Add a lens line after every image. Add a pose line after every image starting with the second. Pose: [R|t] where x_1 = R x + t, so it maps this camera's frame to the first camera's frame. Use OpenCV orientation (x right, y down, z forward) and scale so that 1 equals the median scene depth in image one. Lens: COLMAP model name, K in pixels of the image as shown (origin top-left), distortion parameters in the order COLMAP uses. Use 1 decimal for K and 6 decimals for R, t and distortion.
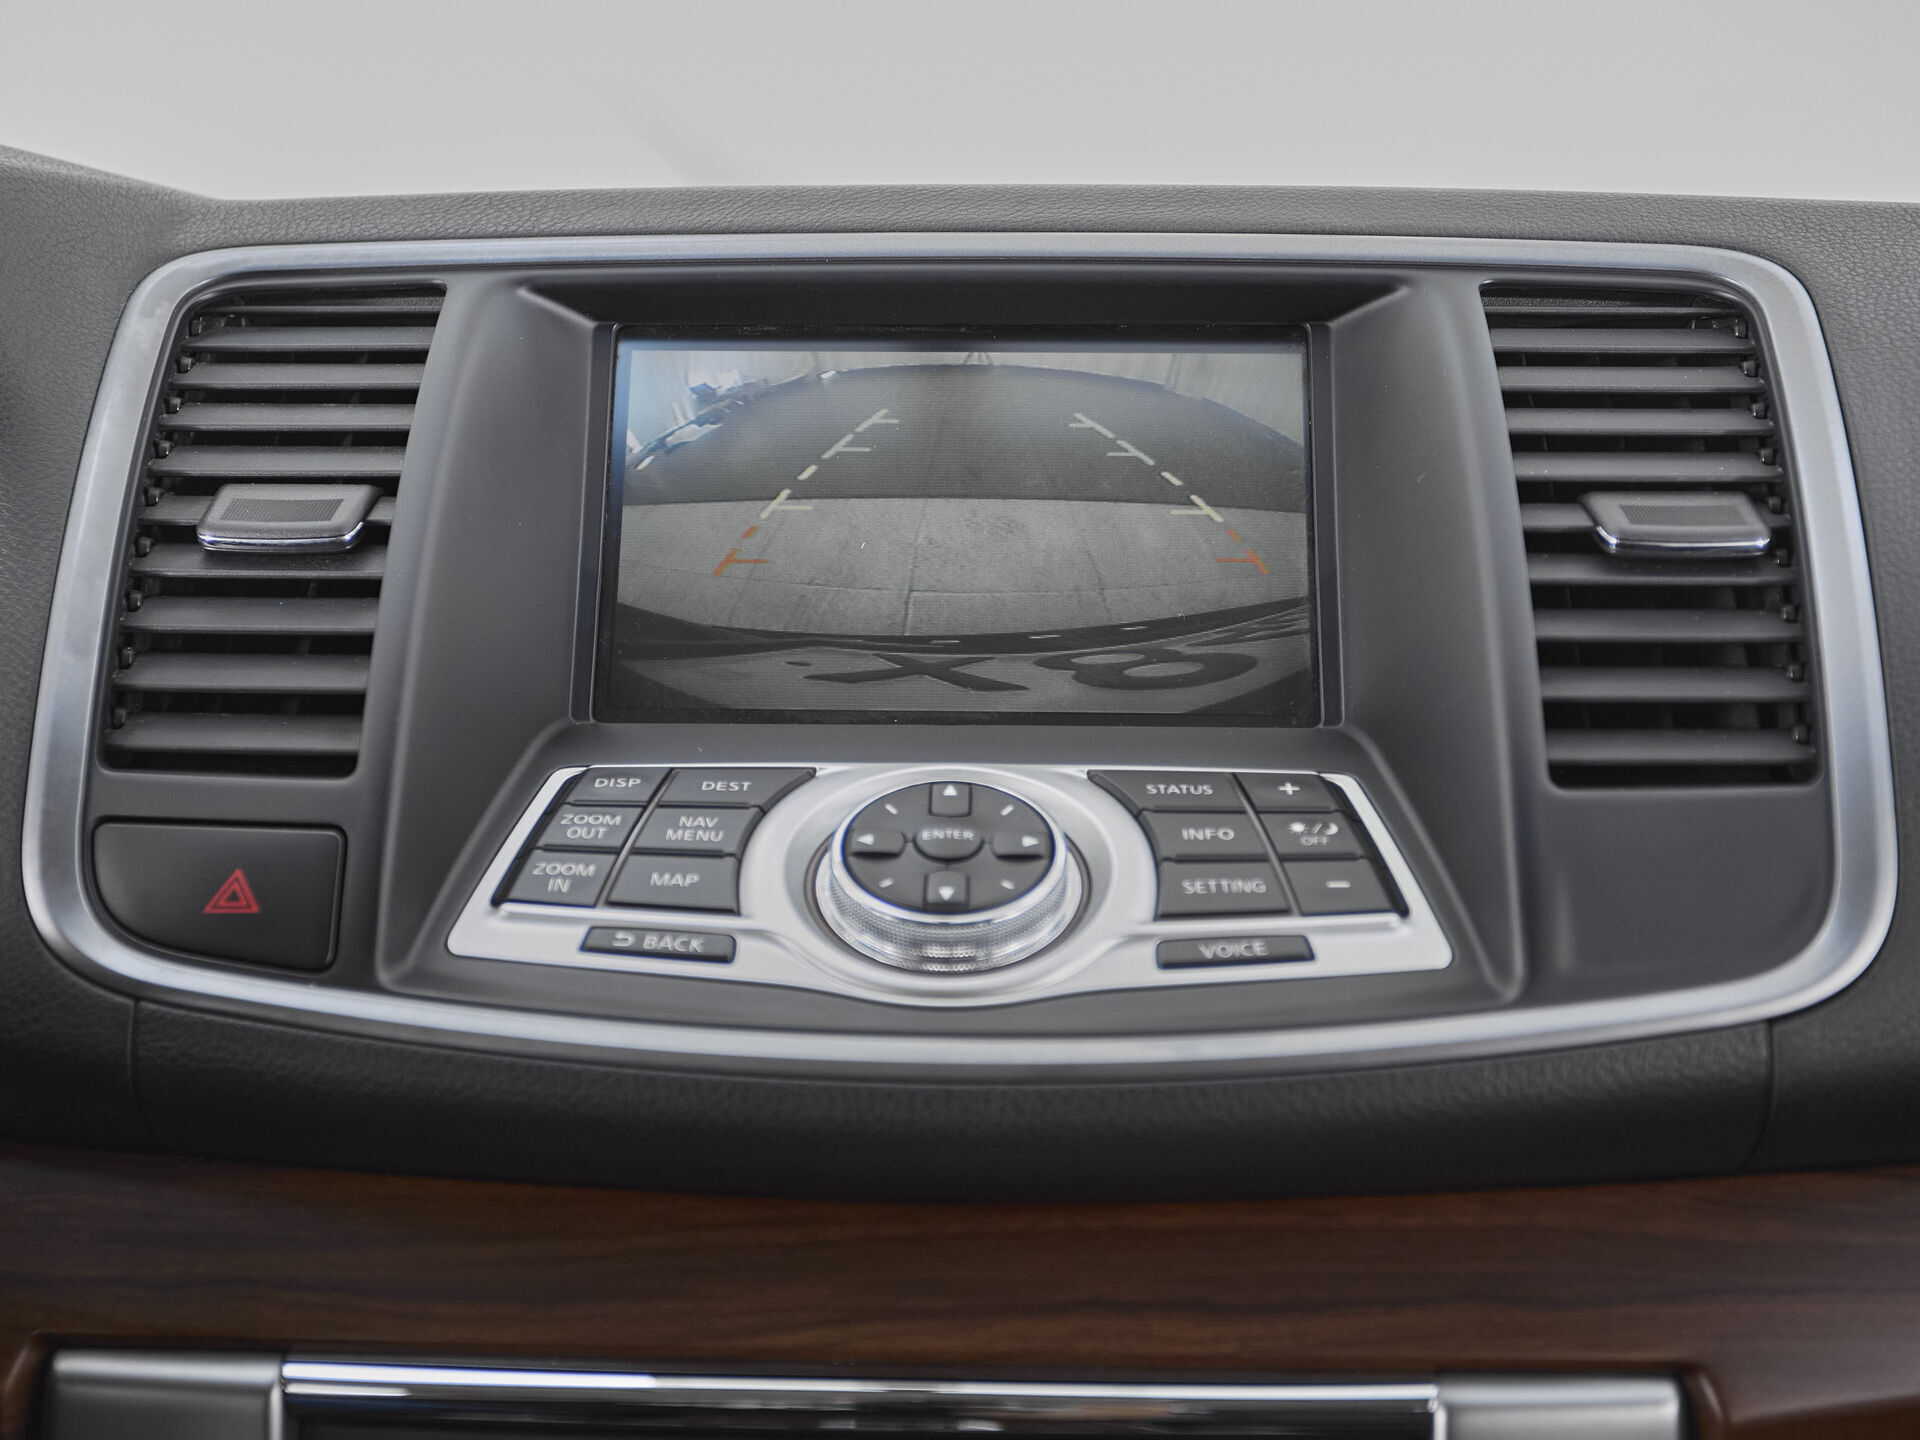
lens RADIAL K [[2698.4, 0, 923.0], [0, 2698.4, 634.1], [0, 0, 1]] dist [0.002239, -0.014971]
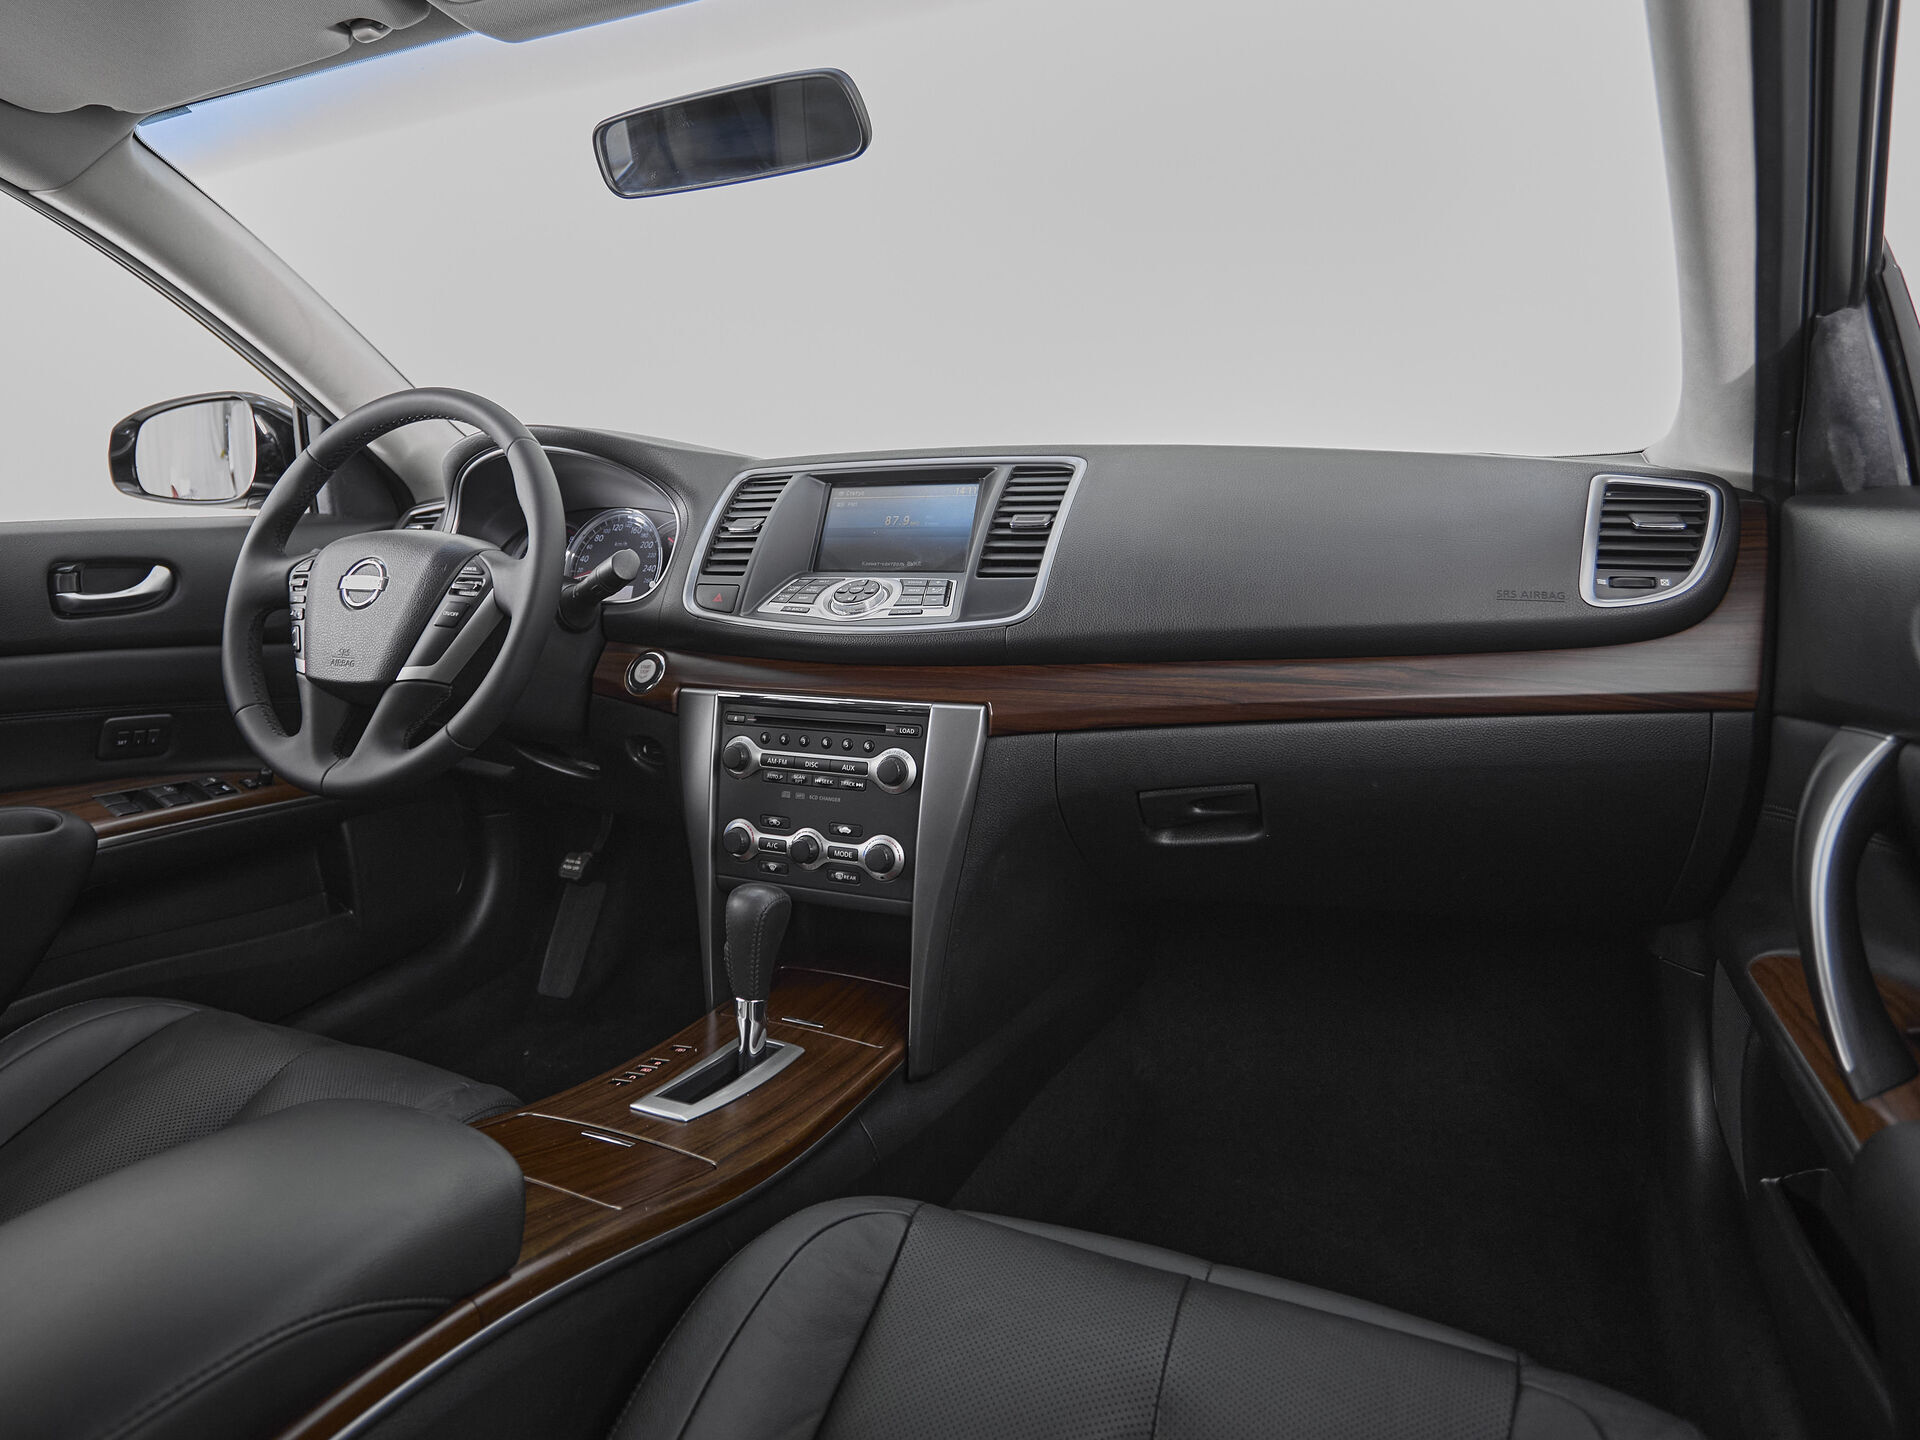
lens RADIAL K [[1178.7, 0, 873.3], [0, 1178.7, 633.8], [0, 0, 1]] dist [0.004216, 0.000227]
pose [[0.915106, 0.023078, -0.402552, 0.827161], [-0.033921, 0.999228, -0.019827, 0.185962], [0.401783, 0.031799, 0.915183, -0.805858]]
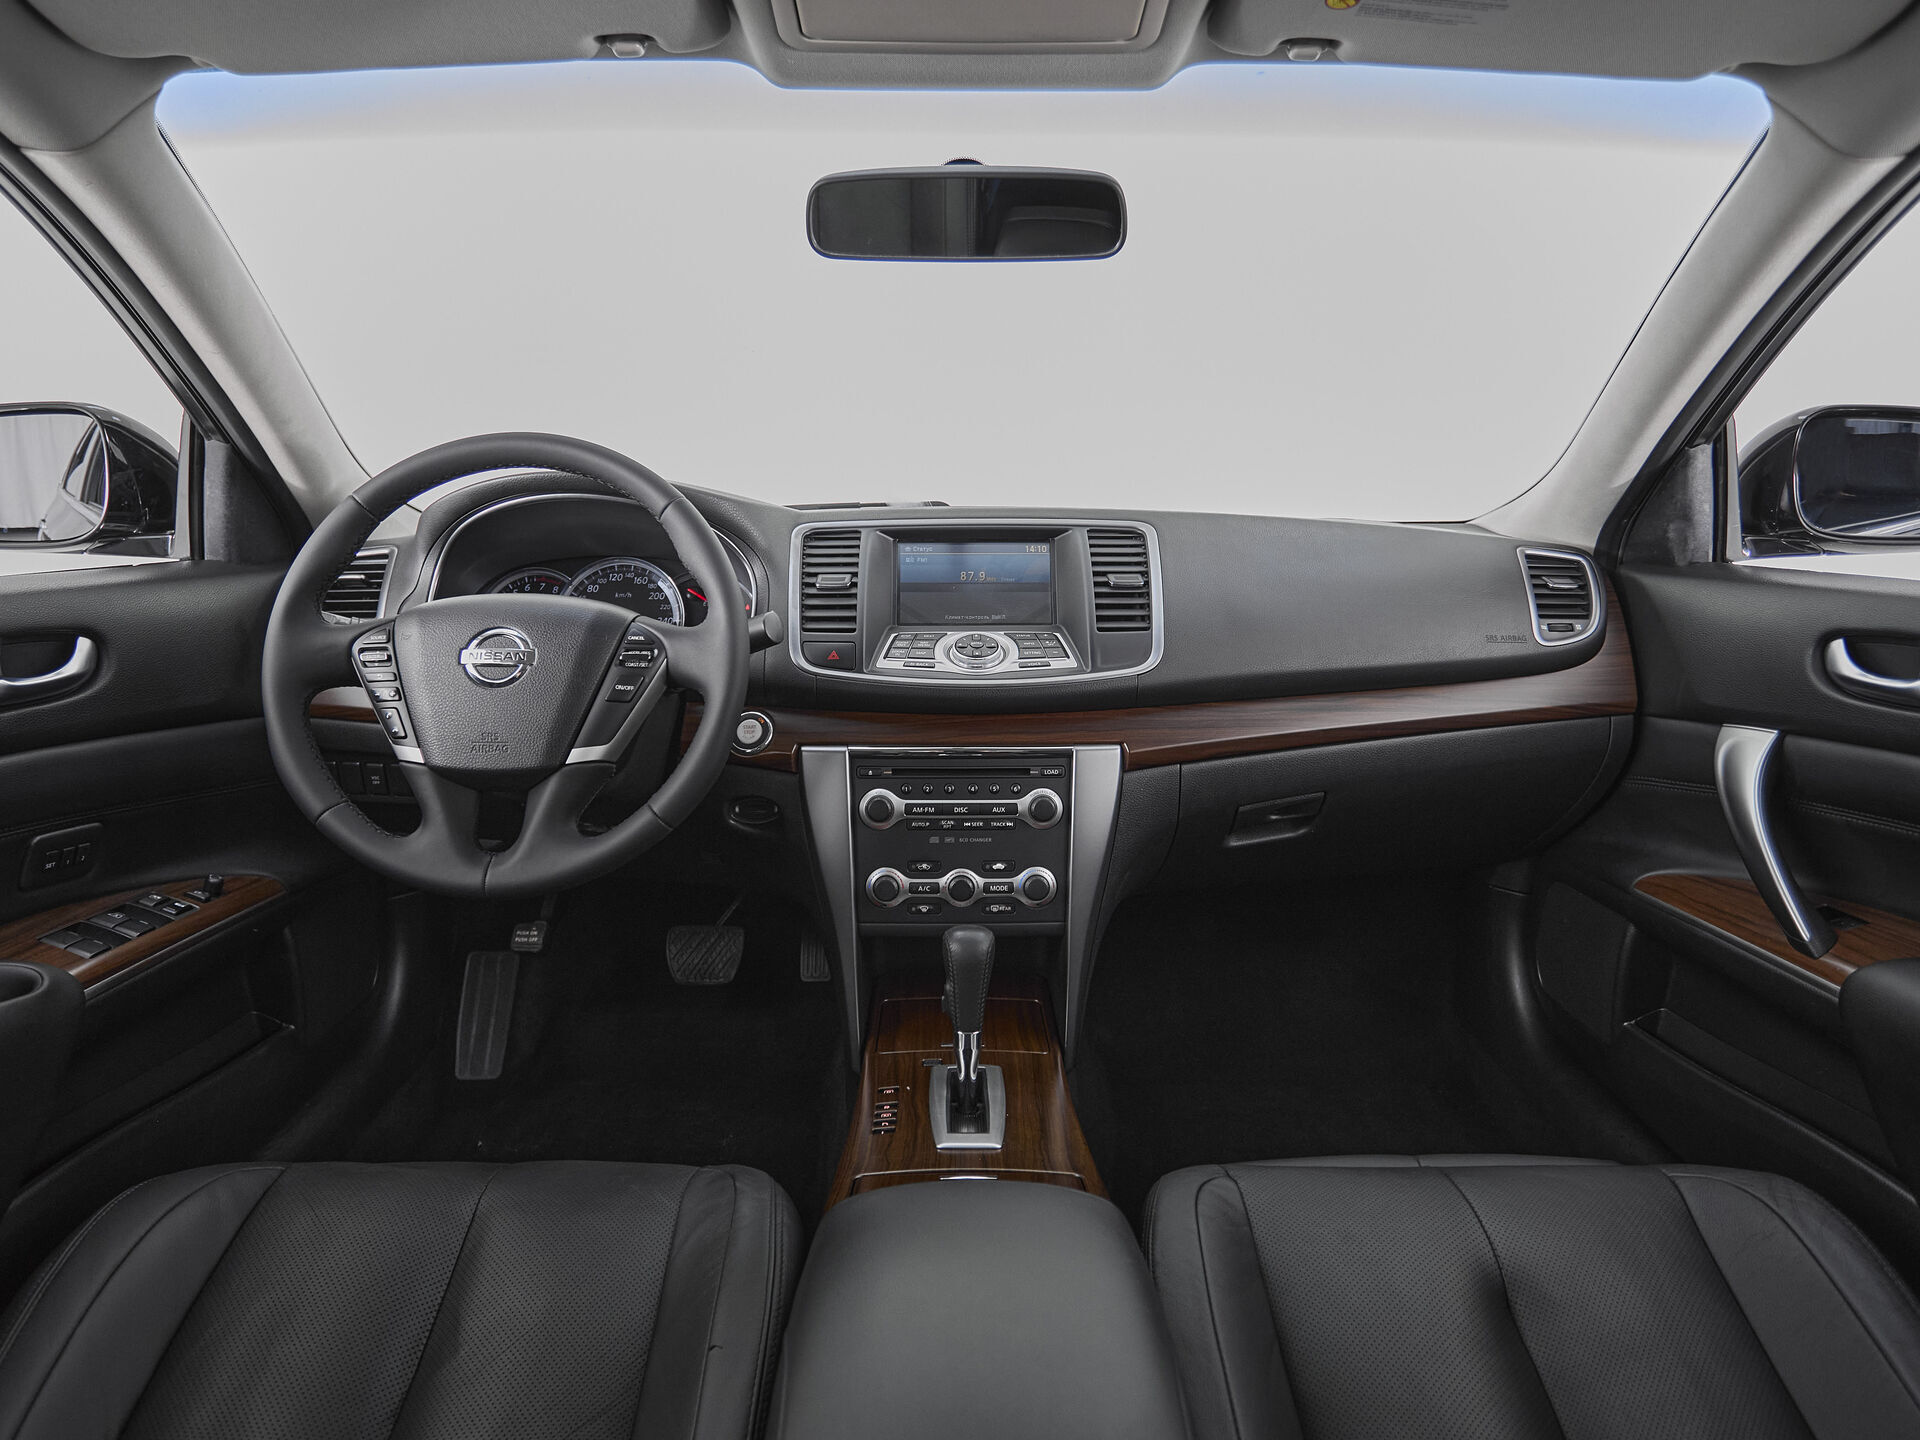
lens RADIAL K [[1148.7, 0, 960.0], [0, 1148.7, 720.0], [0, 0, 1]] dist [-0.000442, 0.000286]
pose [[0.998915, -0.012364, 0.044910, -0.114459], [0.010293, 0.998886, 0.046058, 0.114718], [-0.045430, -0.045546, 0.997929, -1.077794]]
